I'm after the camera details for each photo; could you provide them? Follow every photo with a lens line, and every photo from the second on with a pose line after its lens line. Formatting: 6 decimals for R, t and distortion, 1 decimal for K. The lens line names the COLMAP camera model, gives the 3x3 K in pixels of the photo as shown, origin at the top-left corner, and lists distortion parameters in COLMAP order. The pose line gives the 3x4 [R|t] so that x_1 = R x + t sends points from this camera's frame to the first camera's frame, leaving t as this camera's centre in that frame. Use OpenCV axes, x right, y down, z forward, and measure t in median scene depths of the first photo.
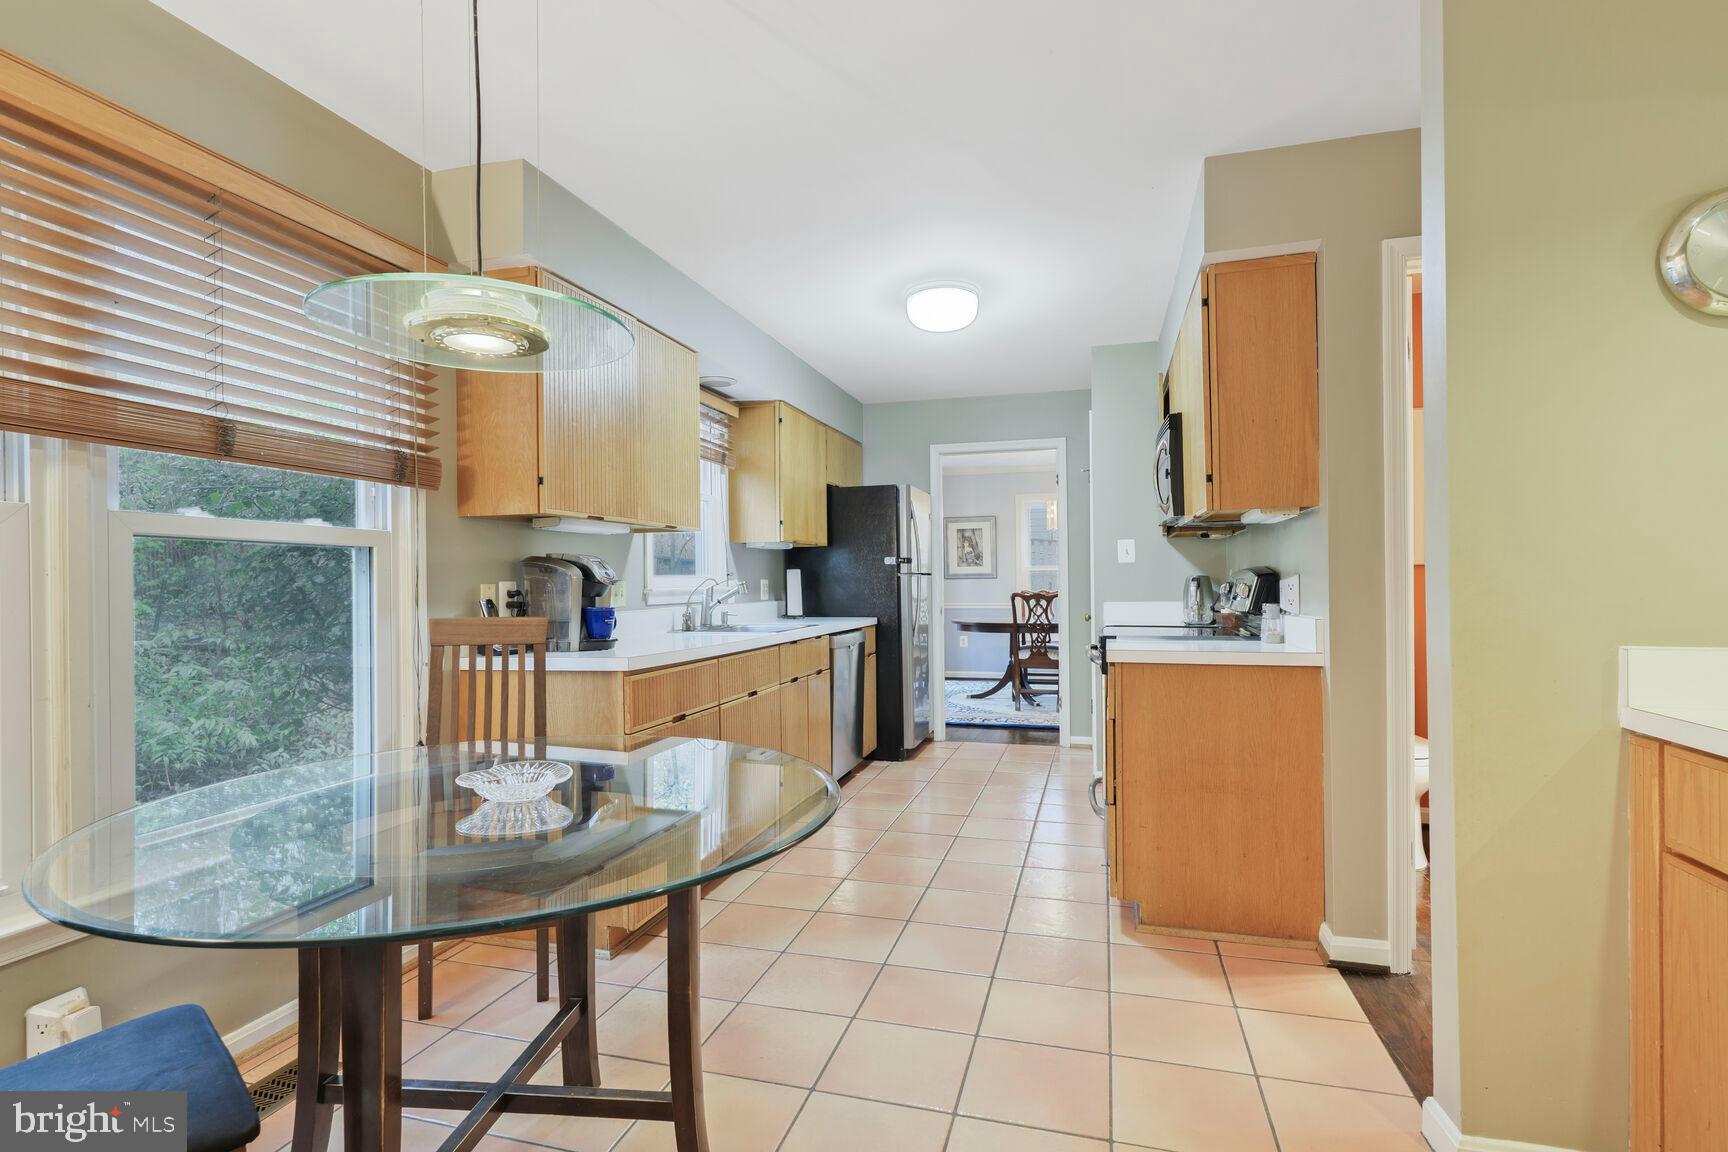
lens RADIAL K [[828.6, 0, 864.0], [0, 828.6, 576.0], [0, 0, 1]] dist [-0.002441, -0.001004]
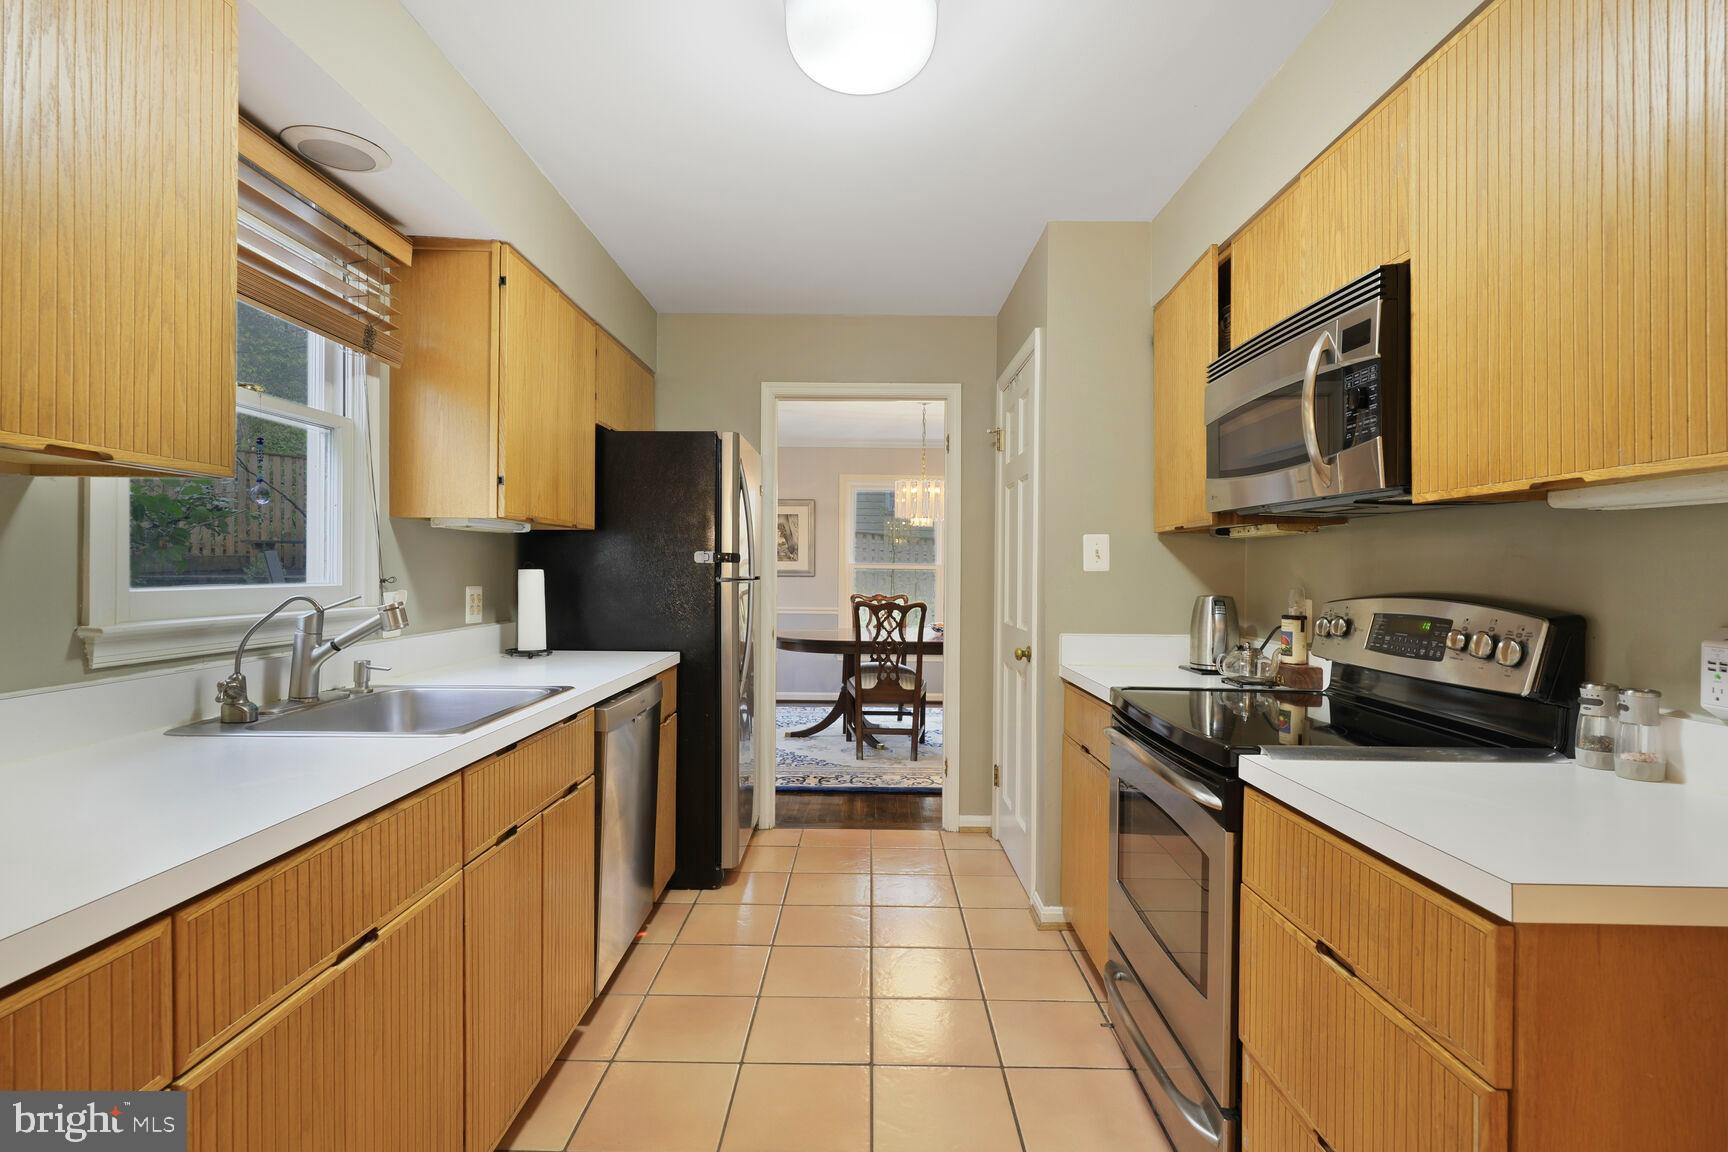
lens RADIAL K [[828.6, 0, 864.0], [0, 828.6, 576.0], [0, 0, 1]] dist [-0.002441, -0.001004]
pose [[0.964232, 0.017743, 0.264464, -0.015195], [-0.021173, 0.999725, 0.010124, -0.013359], [-0.264211, -0.015361, 0.964342, 0.388143]]
